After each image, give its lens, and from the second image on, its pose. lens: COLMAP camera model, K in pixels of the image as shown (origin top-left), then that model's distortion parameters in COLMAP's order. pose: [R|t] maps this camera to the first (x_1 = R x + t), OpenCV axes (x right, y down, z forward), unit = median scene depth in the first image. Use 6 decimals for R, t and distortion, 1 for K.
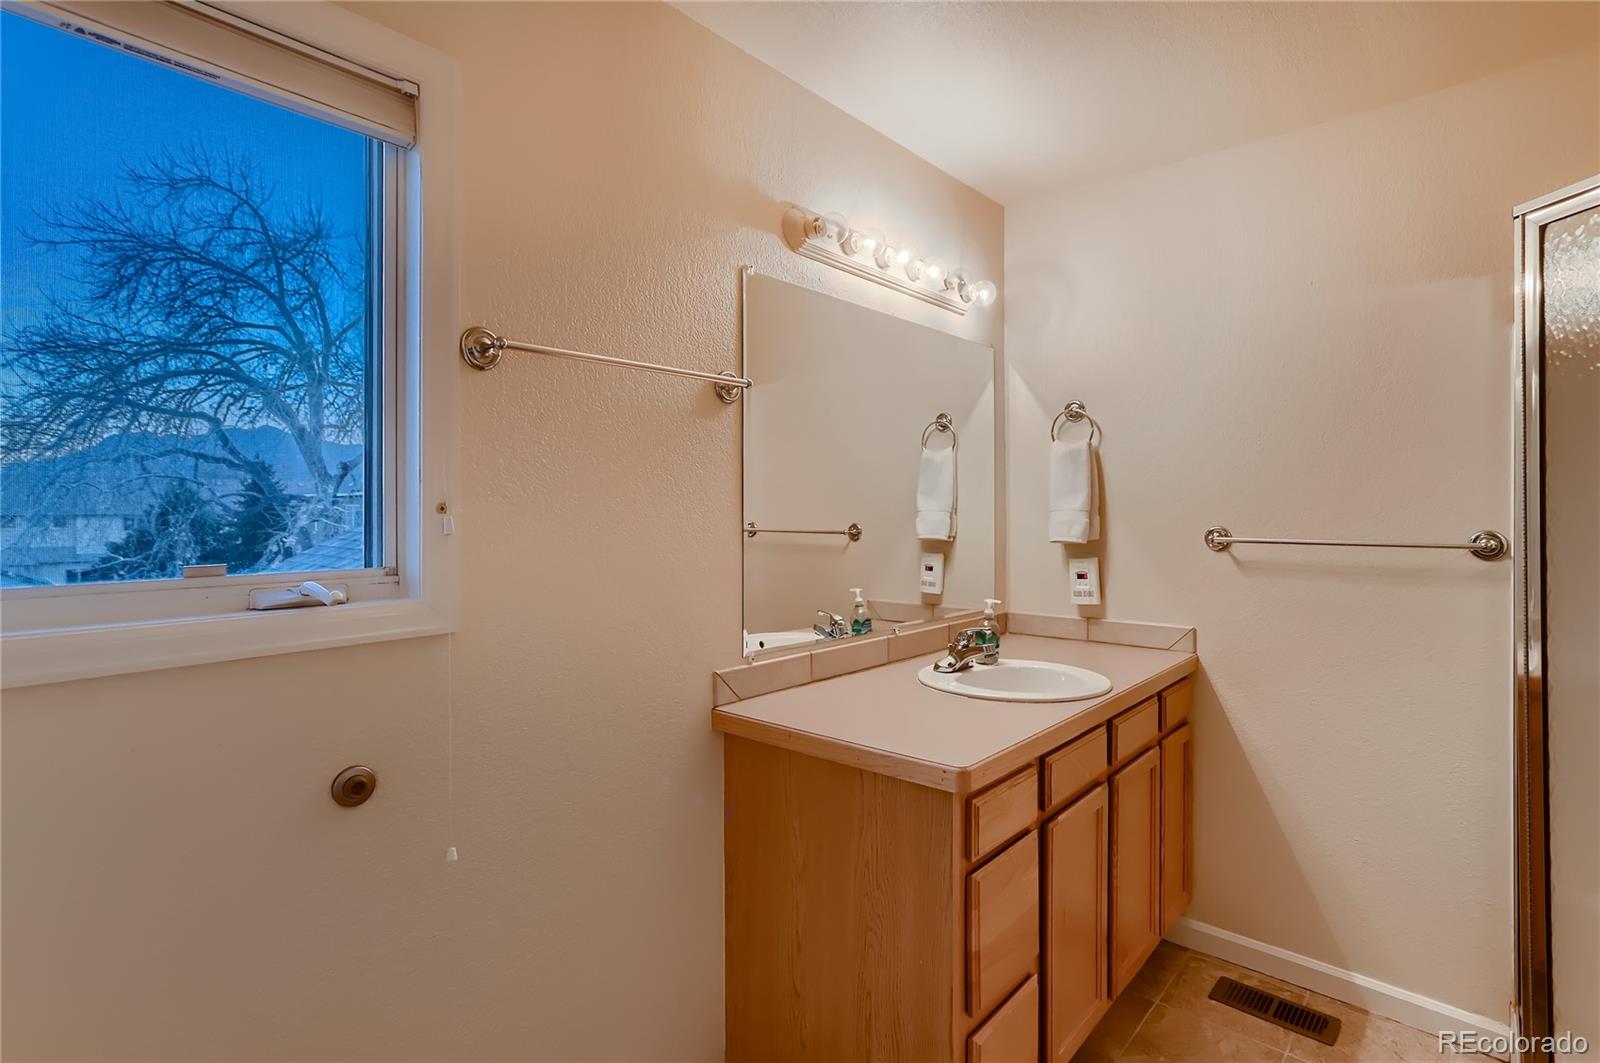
lens RADIAL K [[776.3, 0, 794.4], [0, 776.3, 516.1], [0, 0, 1]] dist [-0.030724, 0.018421]
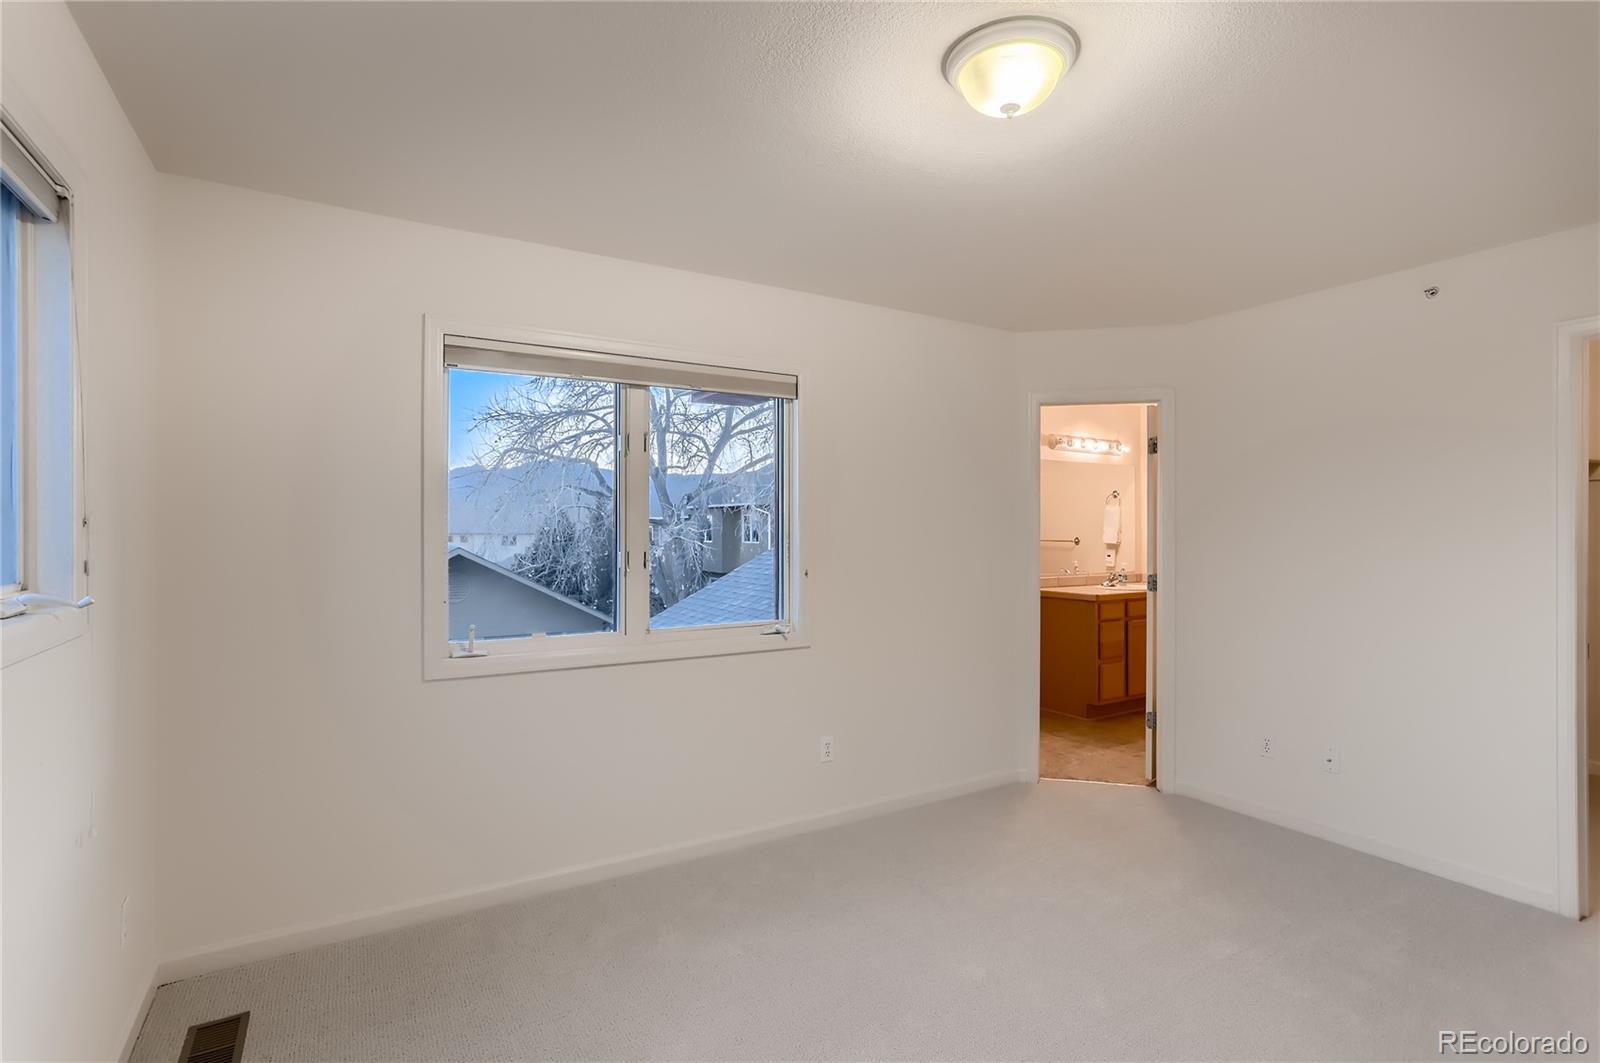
lens RADIAL K [[776.3, 0, 805.7], [0, 776.3, 534.0], [0, 0, 1]] dist [-0.030724, 0.018421]
pose [[0.958669, 0.003180, -0.284506, -0.050530], [-0.004276, 0.999986, -0.003232, 0.014362], [0.284491, 0.004315, 0.958669, -1.779483]]
